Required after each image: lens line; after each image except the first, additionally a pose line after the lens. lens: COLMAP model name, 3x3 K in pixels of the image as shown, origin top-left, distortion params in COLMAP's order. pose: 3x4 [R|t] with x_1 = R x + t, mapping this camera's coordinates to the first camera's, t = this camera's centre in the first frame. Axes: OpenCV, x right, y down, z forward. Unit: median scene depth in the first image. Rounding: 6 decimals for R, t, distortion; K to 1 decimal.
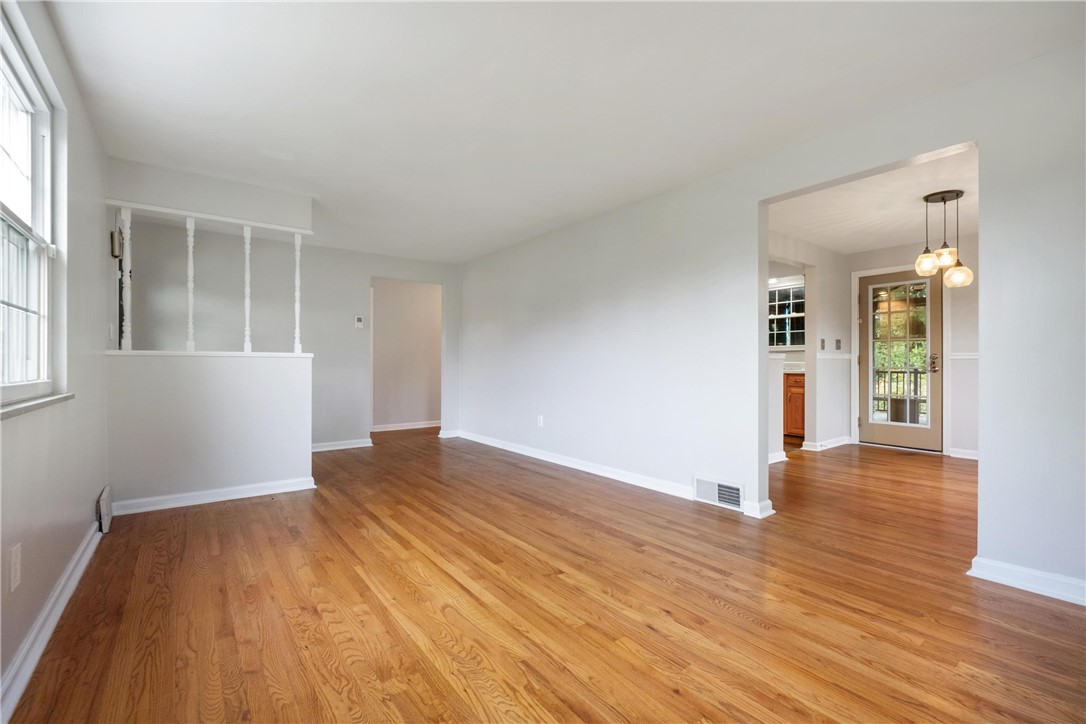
lens RADIAL K [[482.4, 0, 547.1], [0, 482.4, 360.0], [0, 0, 1]] dist [0.011726, 0.000078]
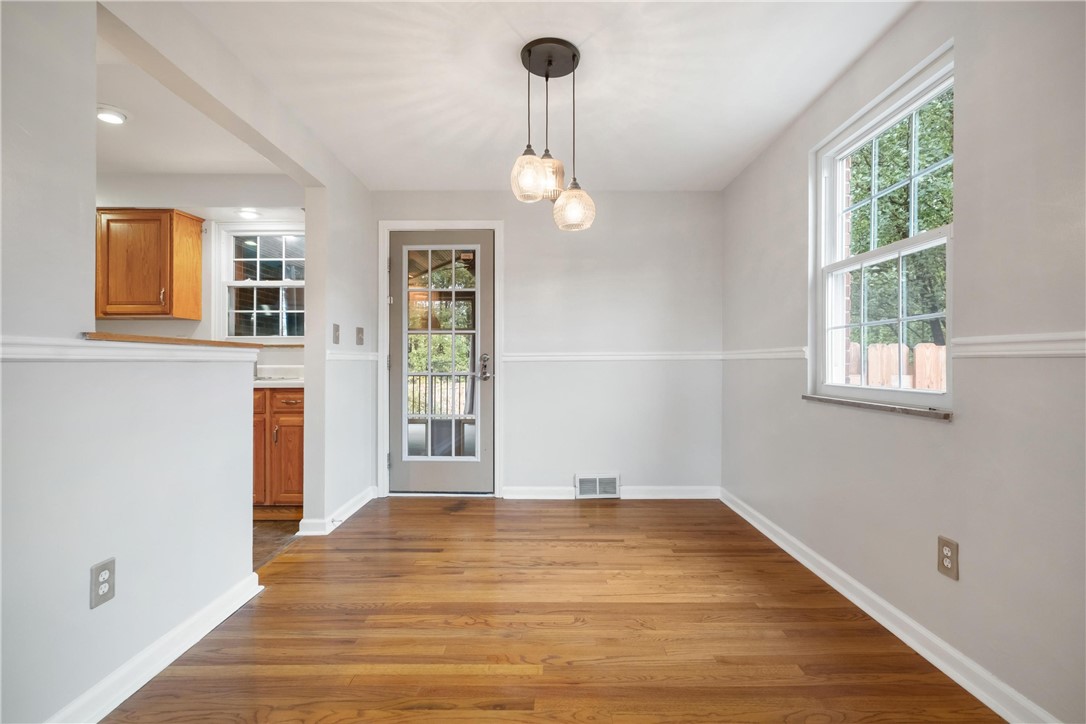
lens RADIAL K [[483.8, 0, 536.0], [0, 483.8, 362.3], [0, 0, 1]] dist [-0.000646, 0.000064]
pose [[0.601814, 0.006952, 0.798606, 0.260330], [-0.003917, 0.999976, -0.005753, 0.003496], [-0.798626, 0.000334, 0.601827, 0.476562]]
